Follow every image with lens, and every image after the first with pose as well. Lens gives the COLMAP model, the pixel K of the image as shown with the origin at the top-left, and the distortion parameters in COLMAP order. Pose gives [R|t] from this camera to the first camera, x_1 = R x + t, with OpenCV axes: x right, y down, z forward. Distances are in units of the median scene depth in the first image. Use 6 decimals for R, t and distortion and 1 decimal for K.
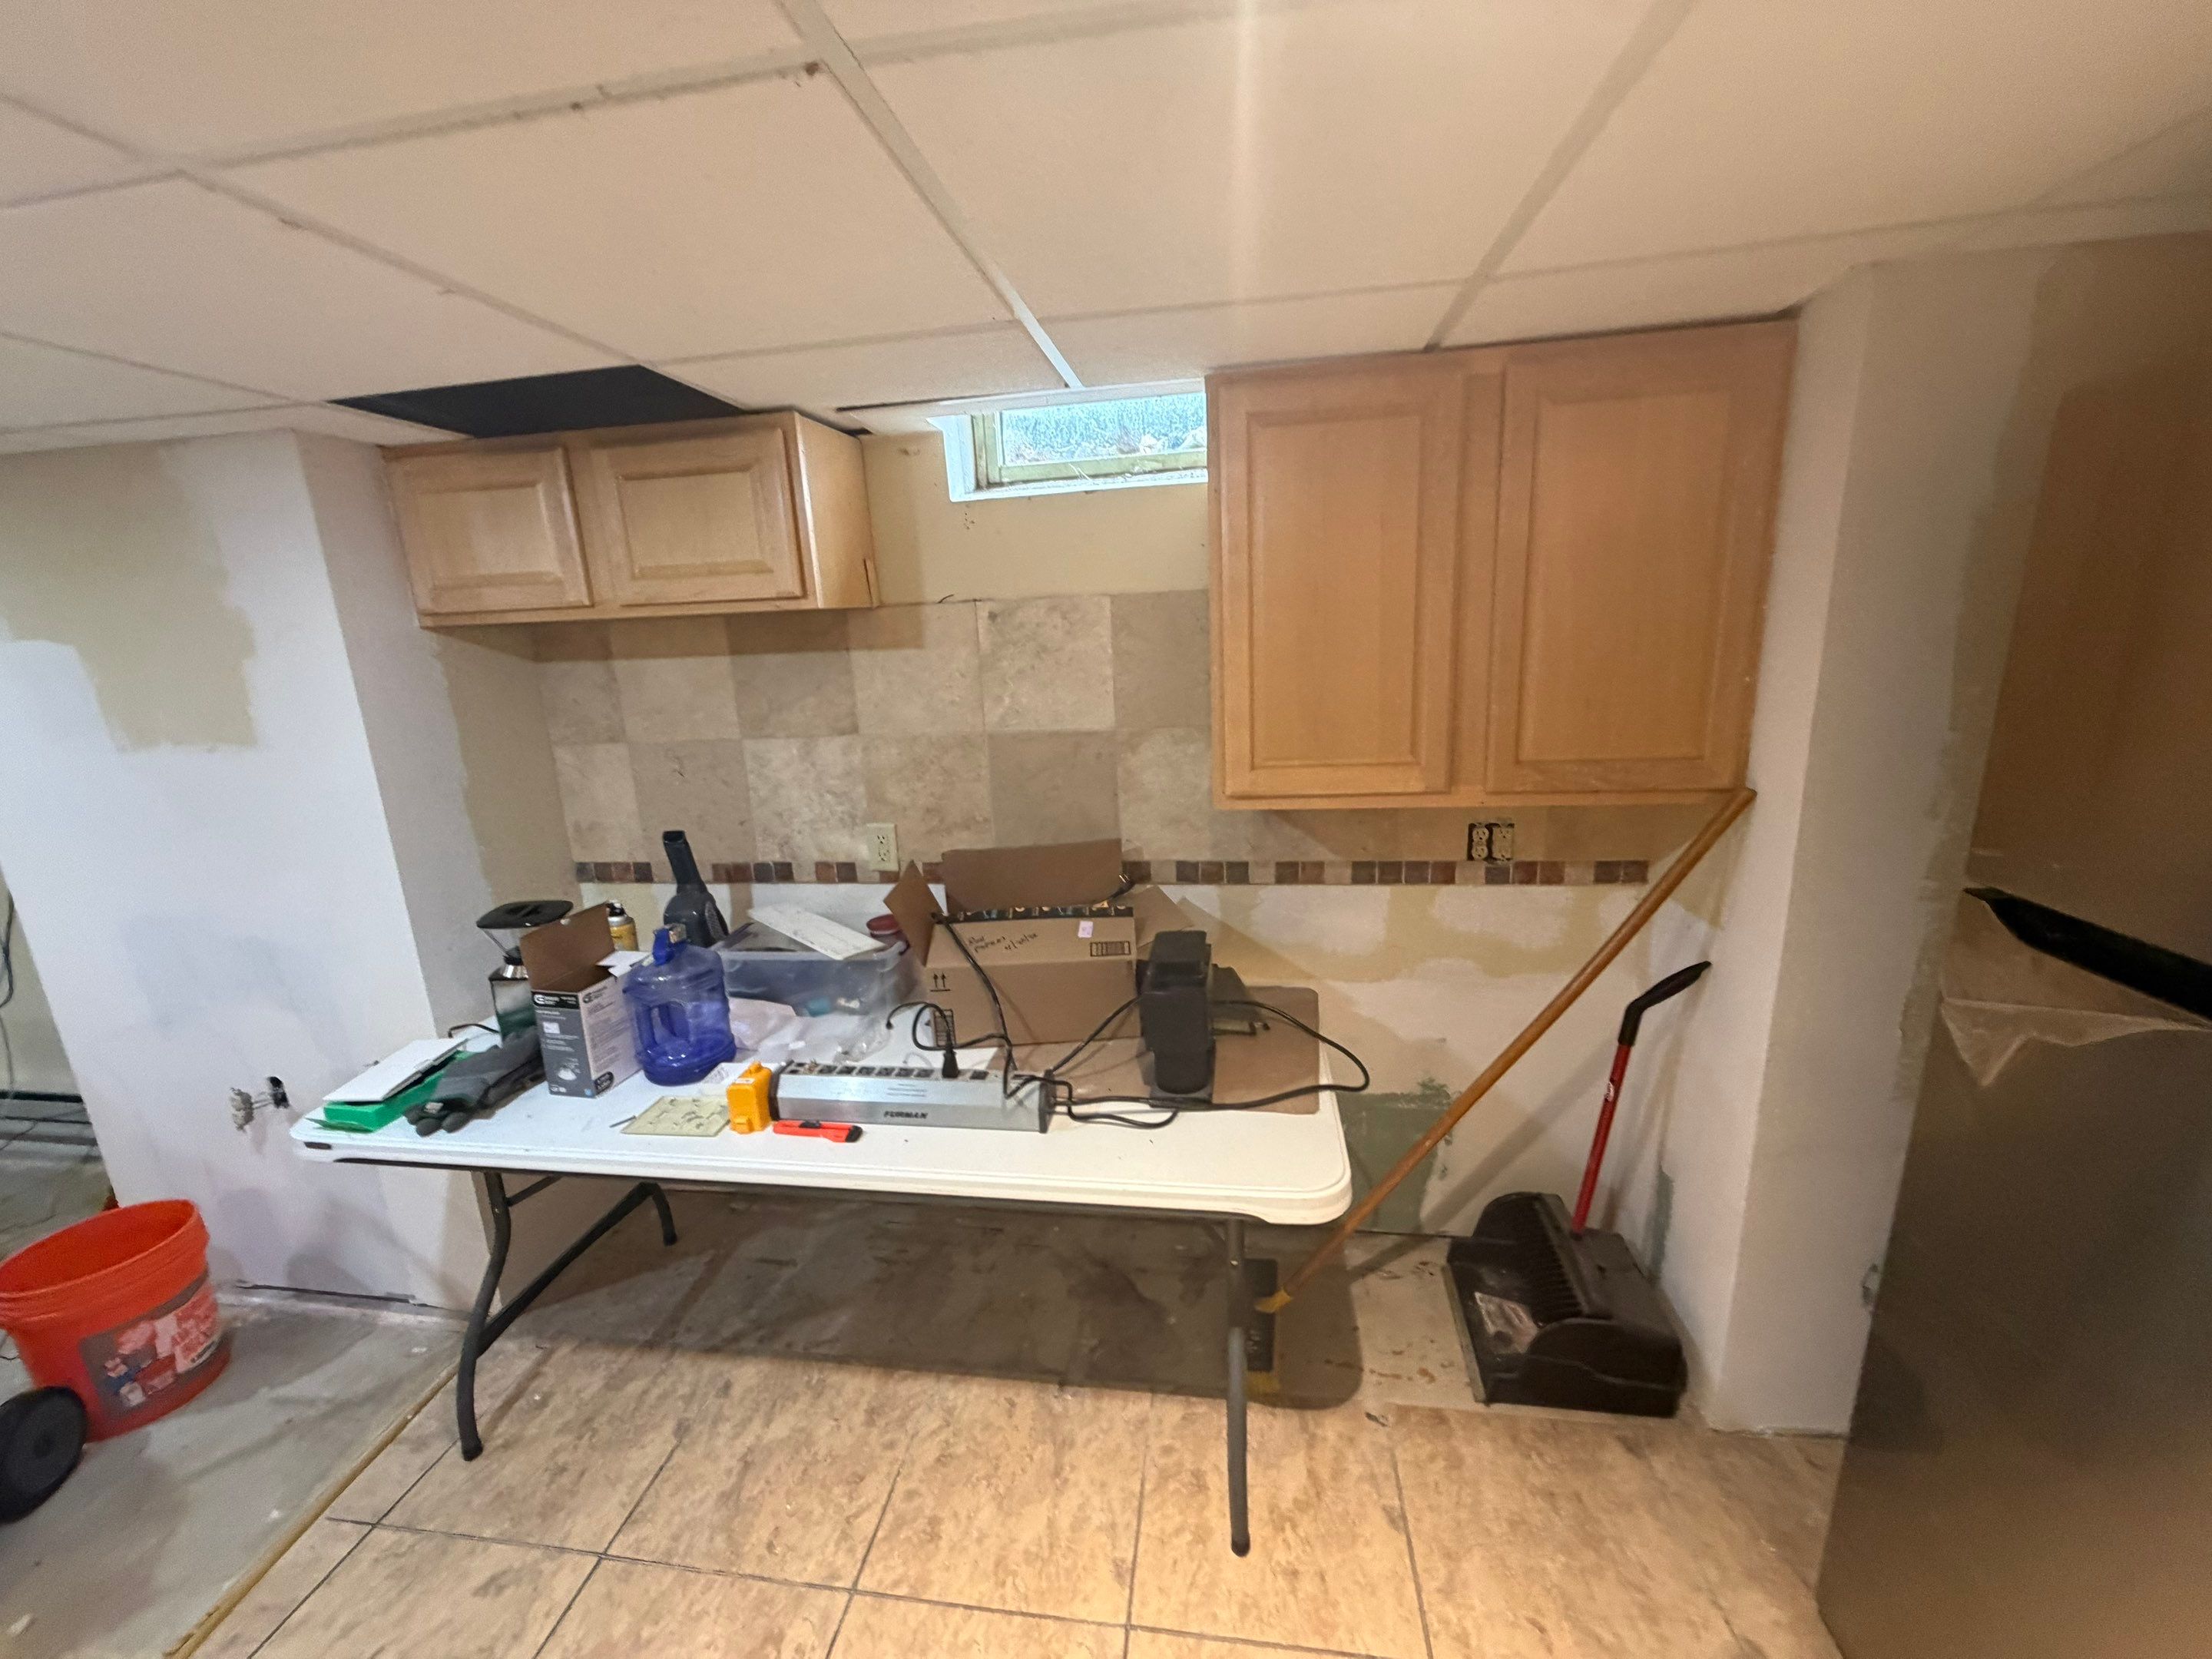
lens RADIAL K [[879.1, 0, 1103.7], [0, 879.1, 832.1], [0, 0, 1]] dist [0.000819, -0.000132]
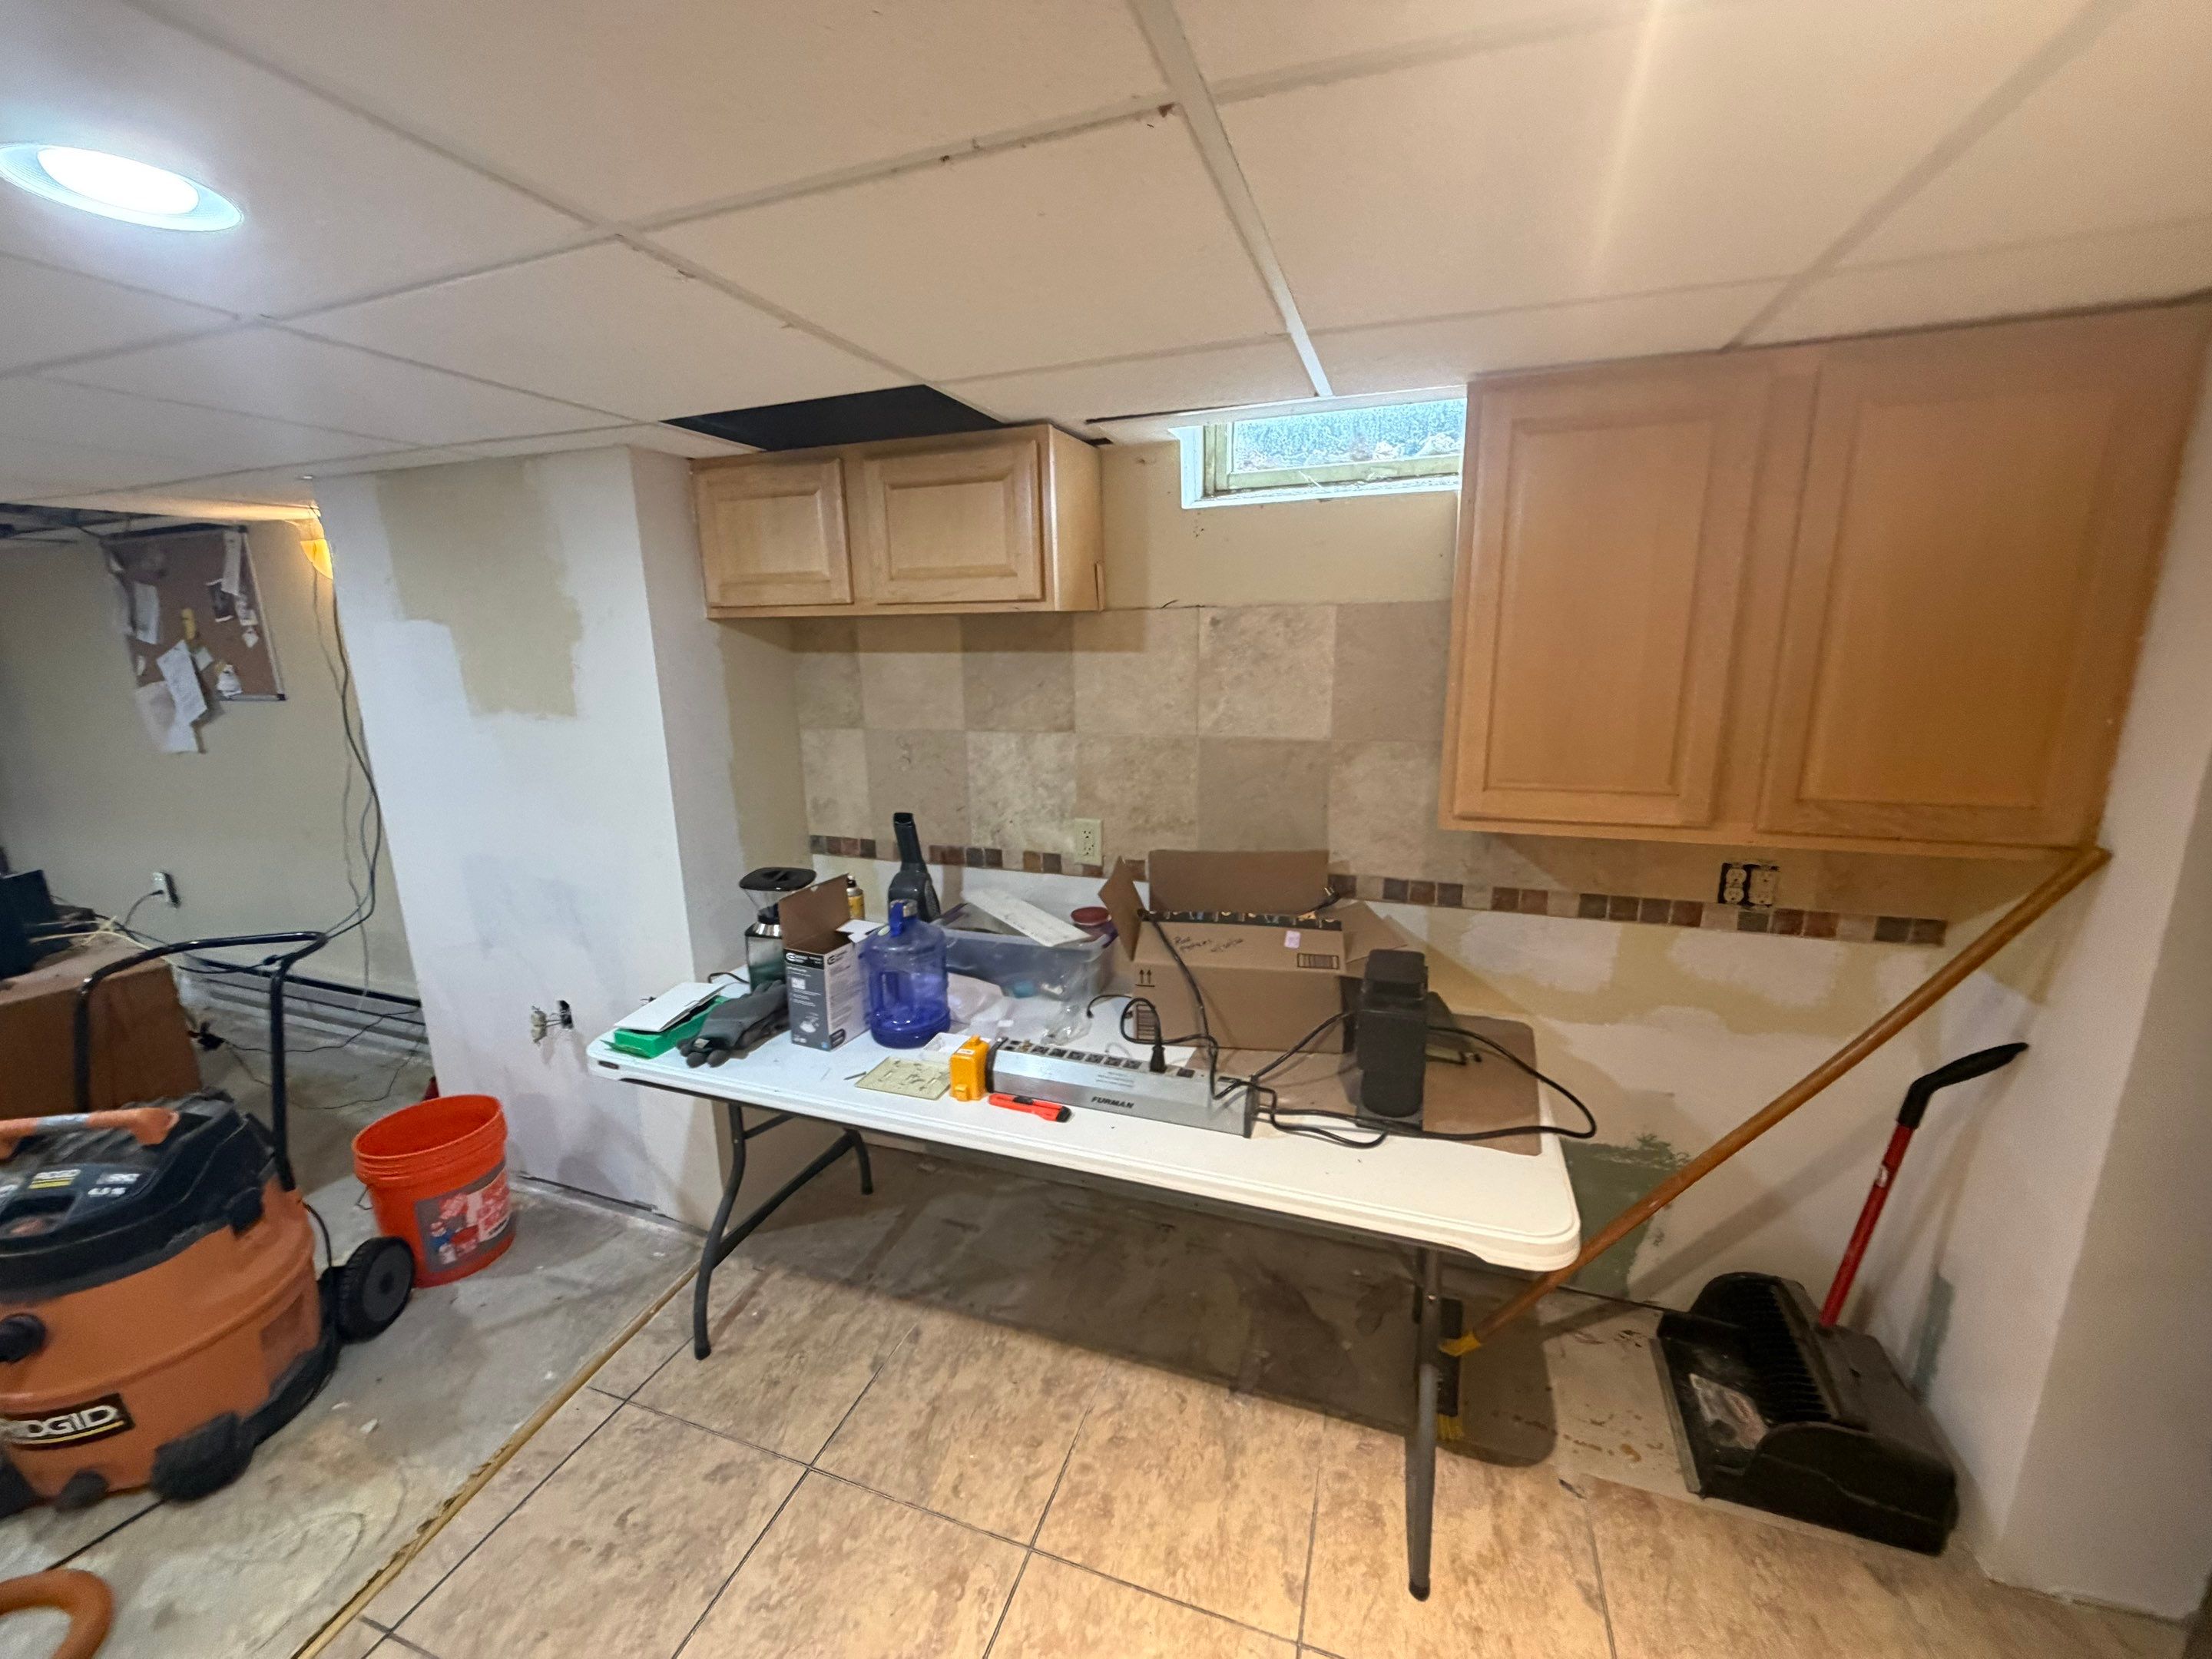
lens RADIAL K [[879.1, 0, 1100.8], [0, 879.1, 832.3], [0, 0, 1]] dist [0.000819, -0.000132]
pose [[0.981025, 0.070812, -0.180488, -0.059745], [-0.071195, 0.997453, 0.004365, 0.000683], [0.180337, 0.008568, 0.983568, -0.018948]]
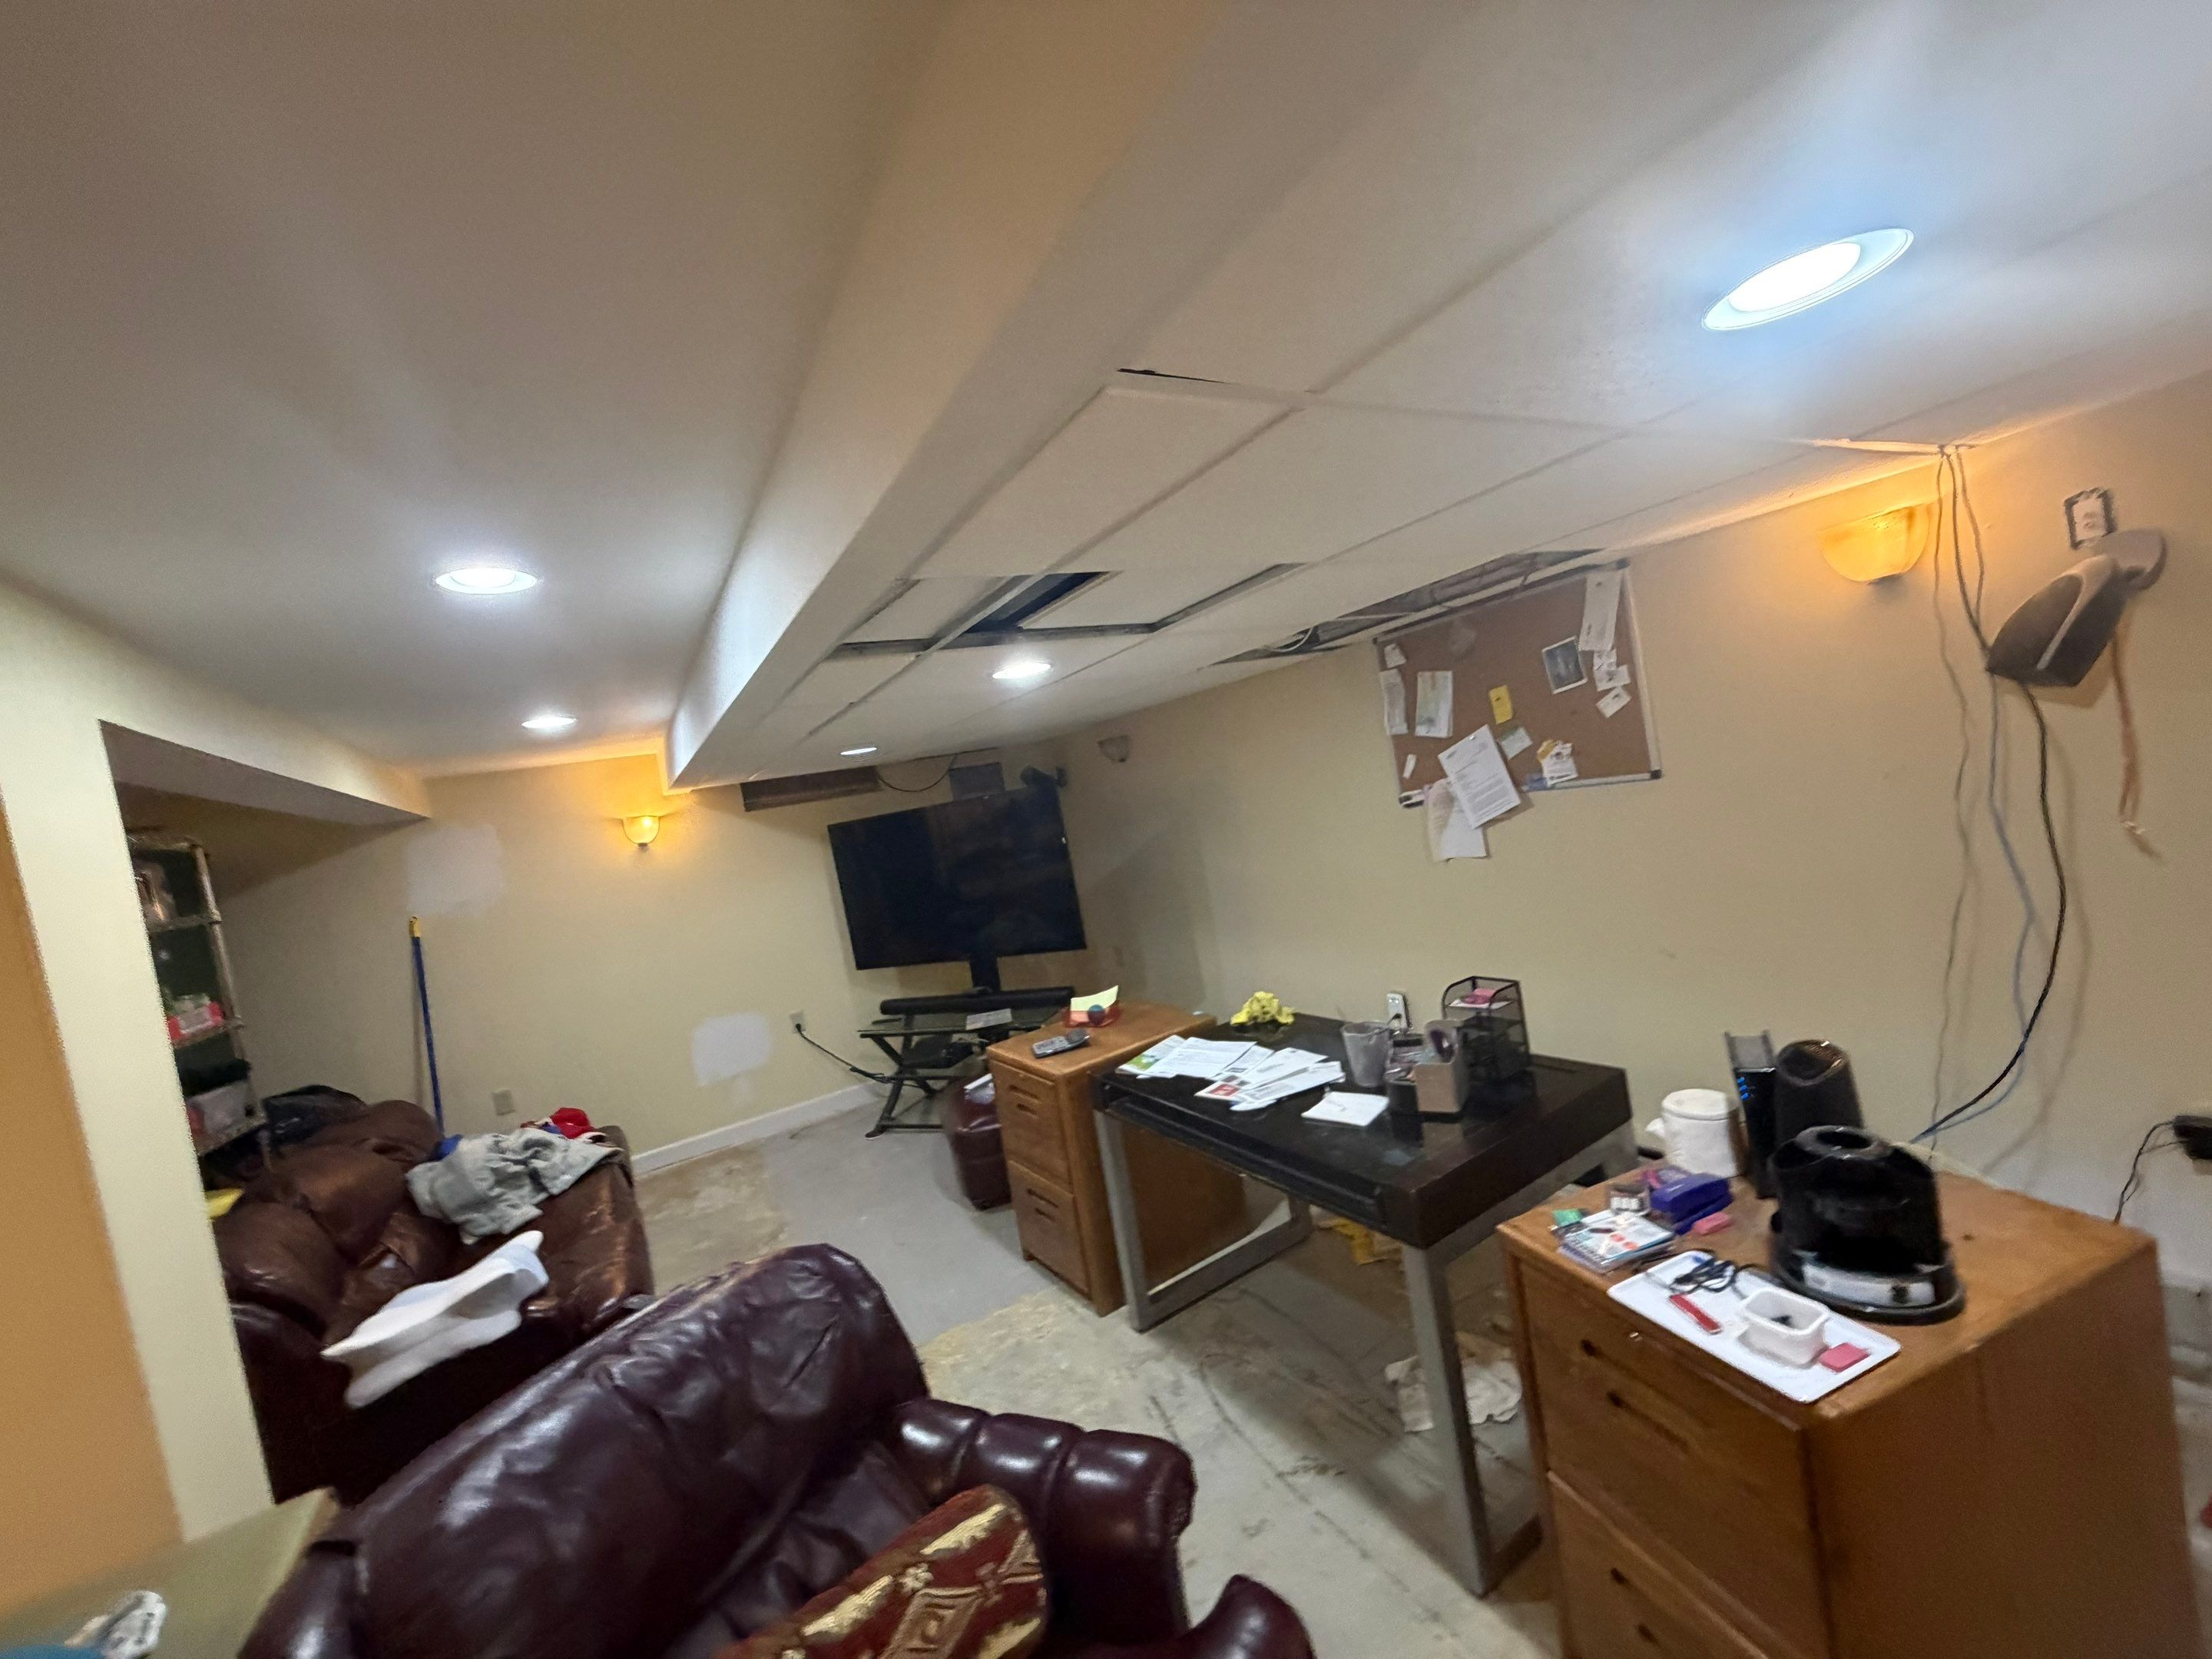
lens RADIAL K [[879.1, 0, 1114.7], [0, 879.1, 838.0], [0, 0, 1]] dist [0.000819, -0.000132]
pose [[0.630761, -0.020184, -0.775714, -1.514876], [-0.037061, 0.997737, -0.056097, 0.056441], [0.775091, 0.064132, 0.628586, -0.043378]]
